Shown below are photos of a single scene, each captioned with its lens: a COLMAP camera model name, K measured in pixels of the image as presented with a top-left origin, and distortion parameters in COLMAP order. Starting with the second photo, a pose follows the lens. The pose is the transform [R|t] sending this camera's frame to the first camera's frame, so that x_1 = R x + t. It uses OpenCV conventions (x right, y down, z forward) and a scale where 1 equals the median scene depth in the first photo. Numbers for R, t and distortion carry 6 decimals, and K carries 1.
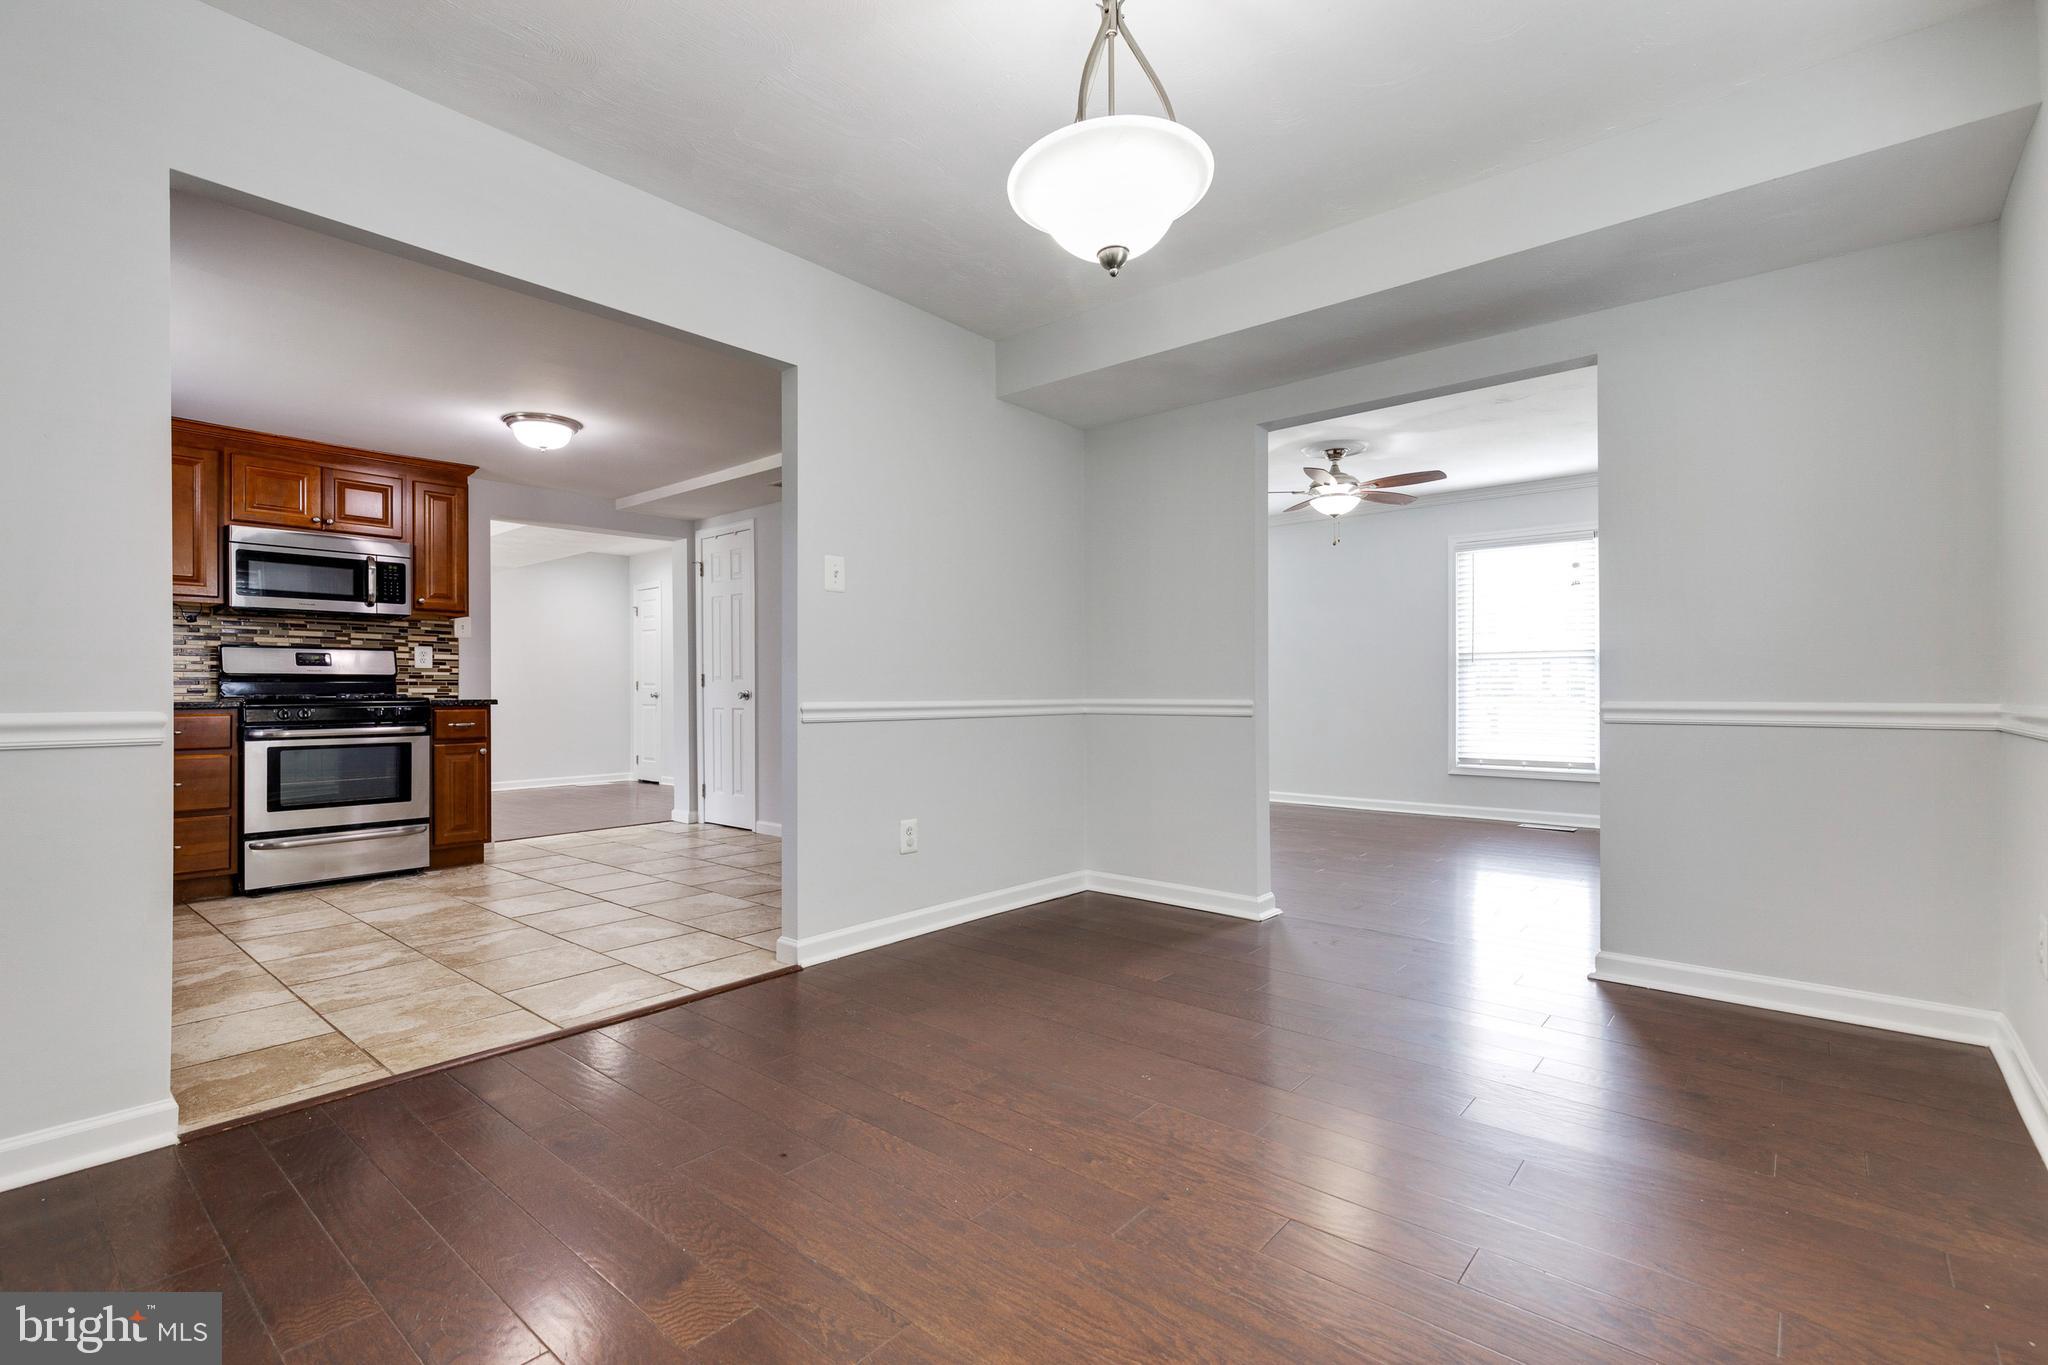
lens RADIAL K [[933.9, 0, 1027.3], [0, 933.9, 686.2], [0, 0, 1]] dist [0.008321, -0.001436]
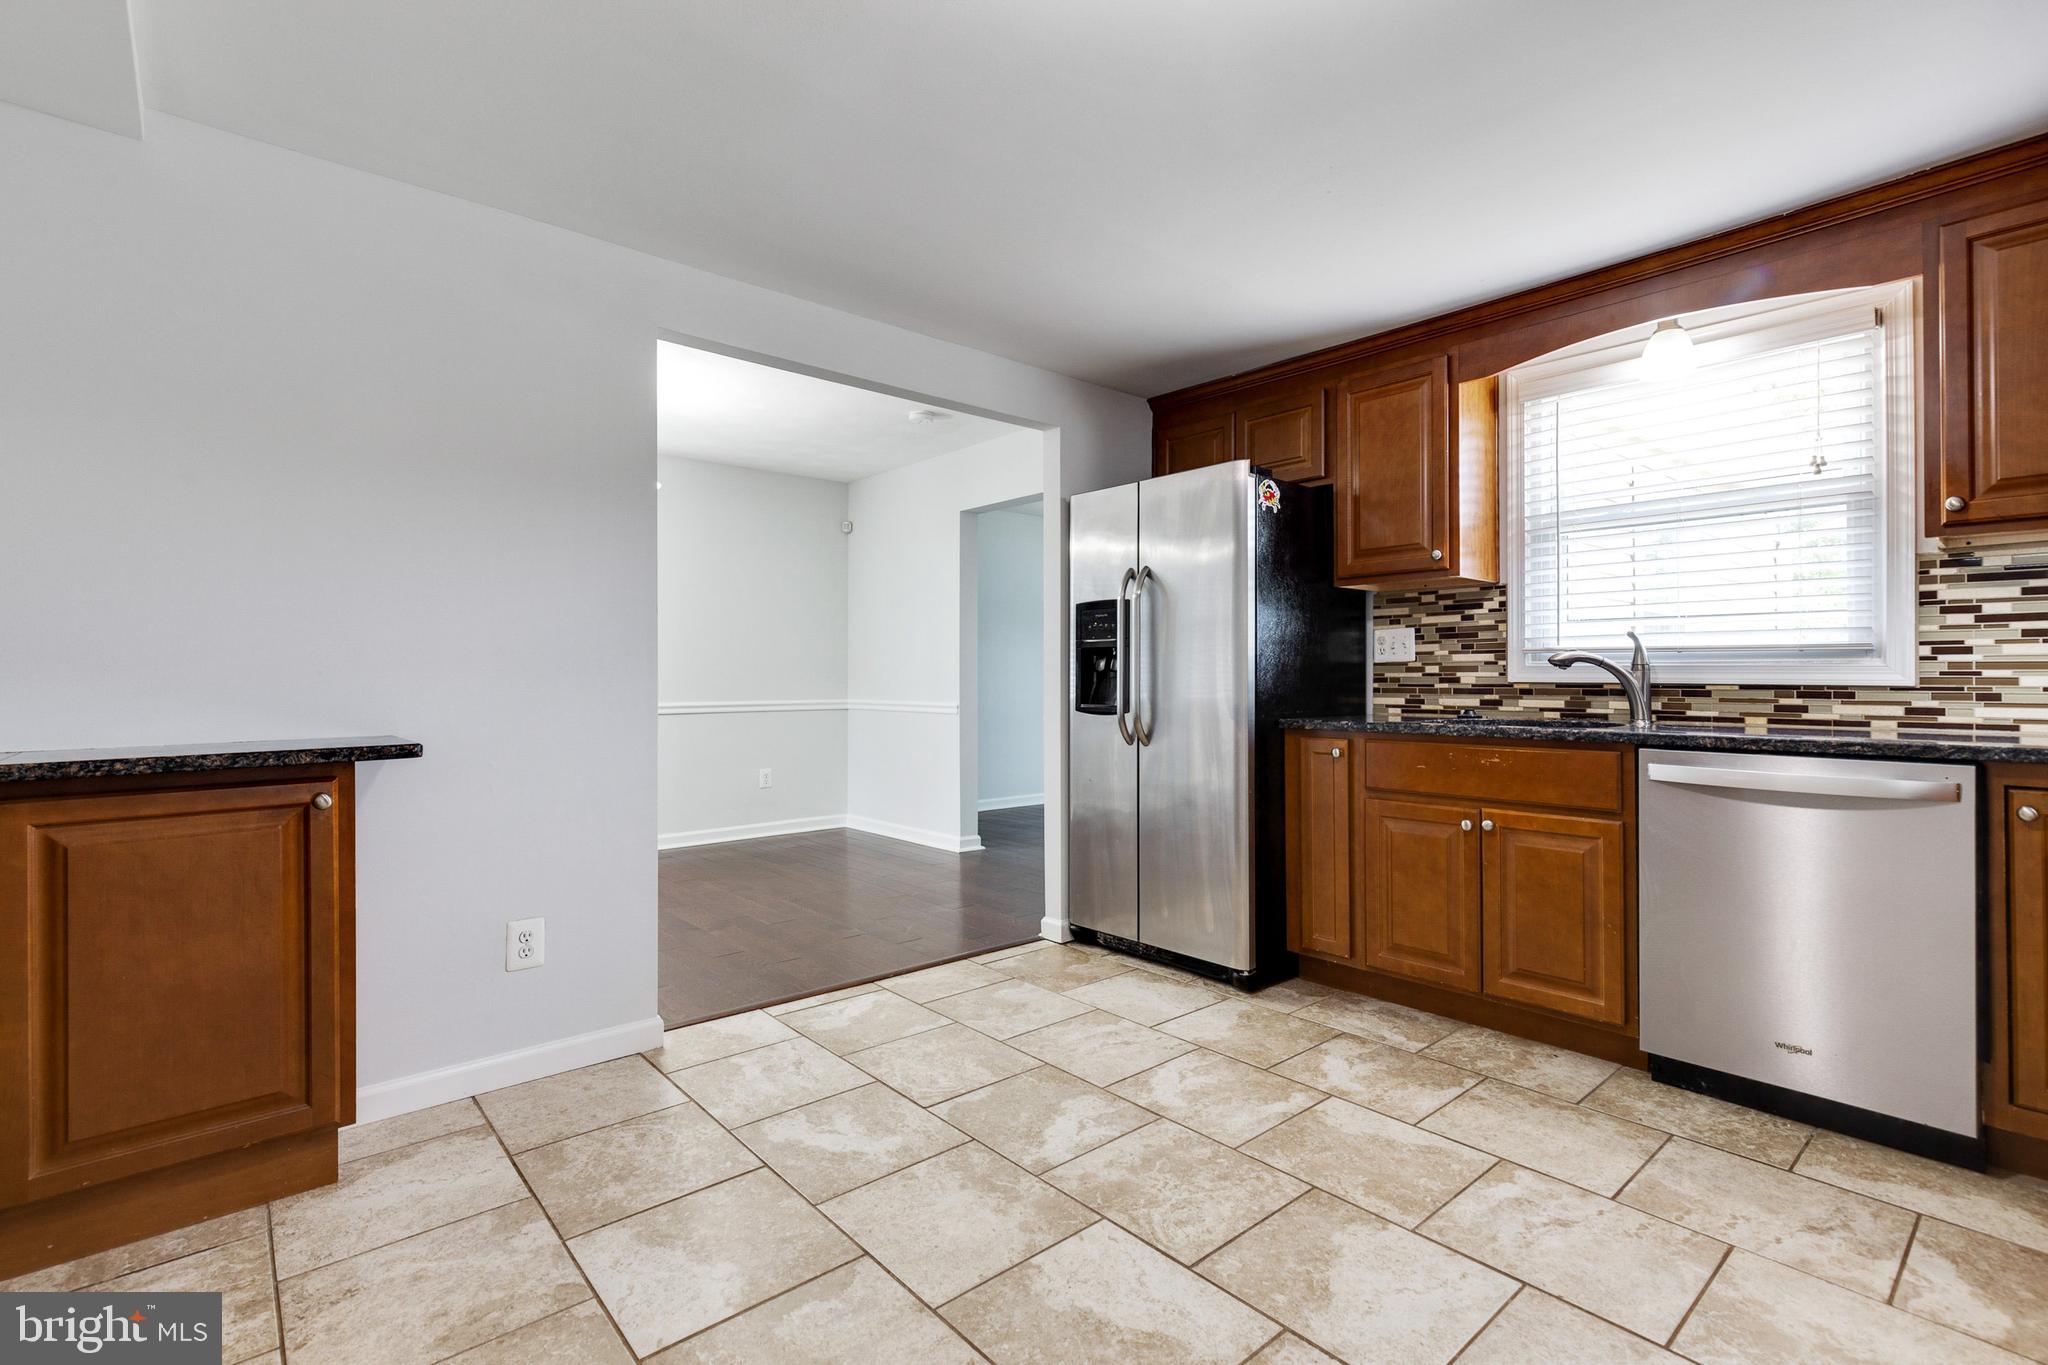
lens RADIAL K [[933.9, 0, 993.7], [0, 933.9, 669.3], [0, 0, 1]] dist [0.008321, -0.001436]
pose [[-0.984955, 0.007442, 0.172649, -0.457076], [0.005133, 0.999891, -0.013822, -0.013880], [-0.172733, -0.012728, -0.984886, 1.156687]]
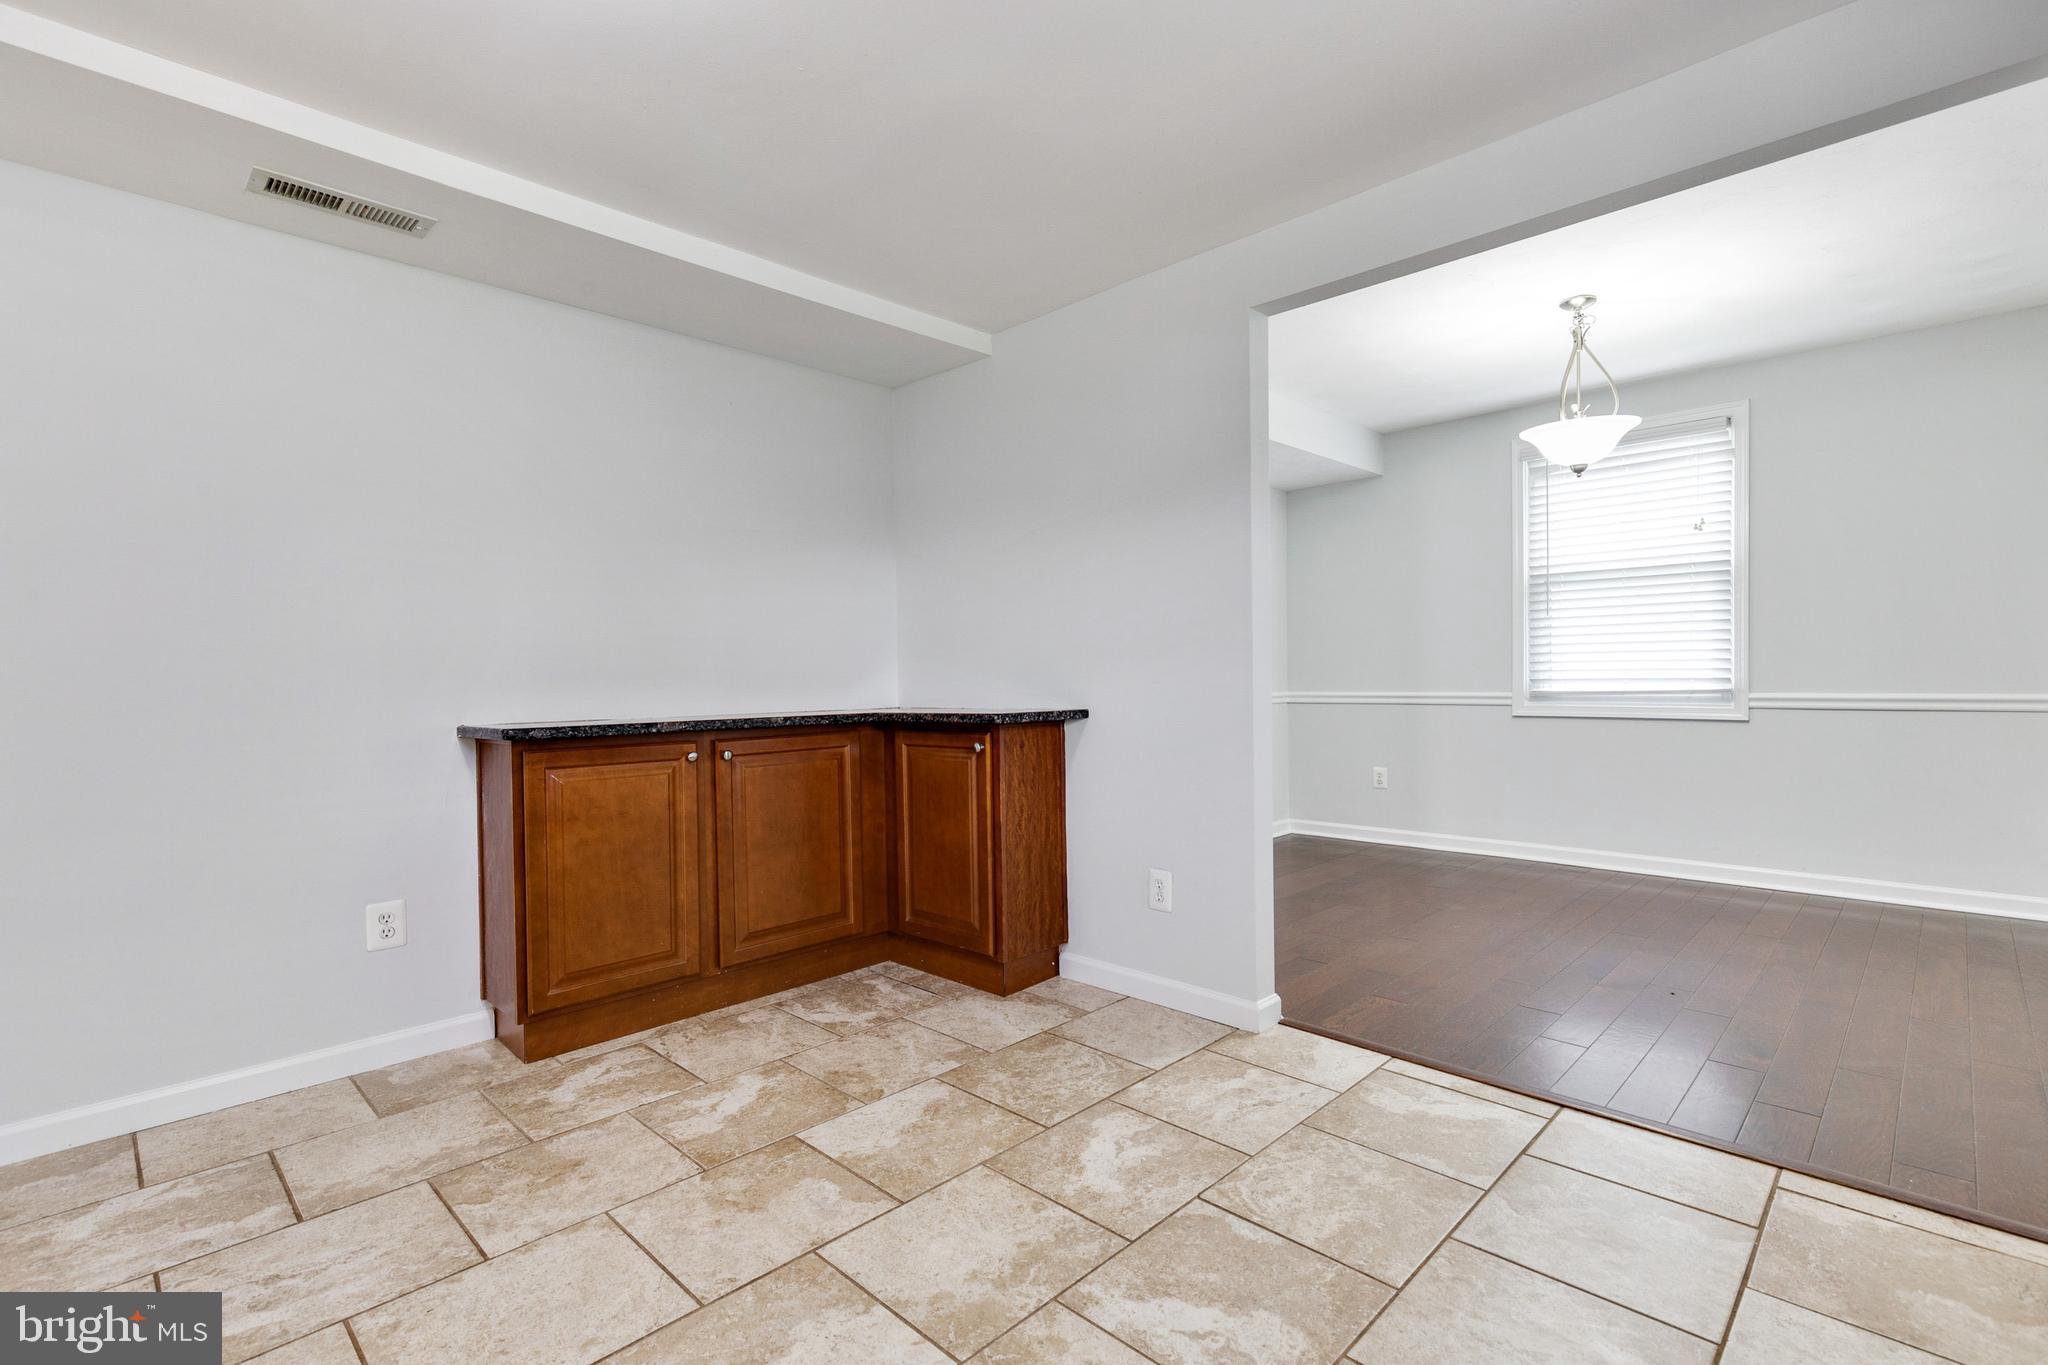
lens RADIAL K [[933.9, 0, 1070.5], [0, 933.9, 684.8], [0, 0, 1]] dist [0.008321, -0.001436]
pose [[0.048658, -0.010215, 0.998763, -0.713709], [0.008394, 0.999917, 0.009818, -0.012270], [-0.998780, 0.007906, 0.048740, 0.738929]]
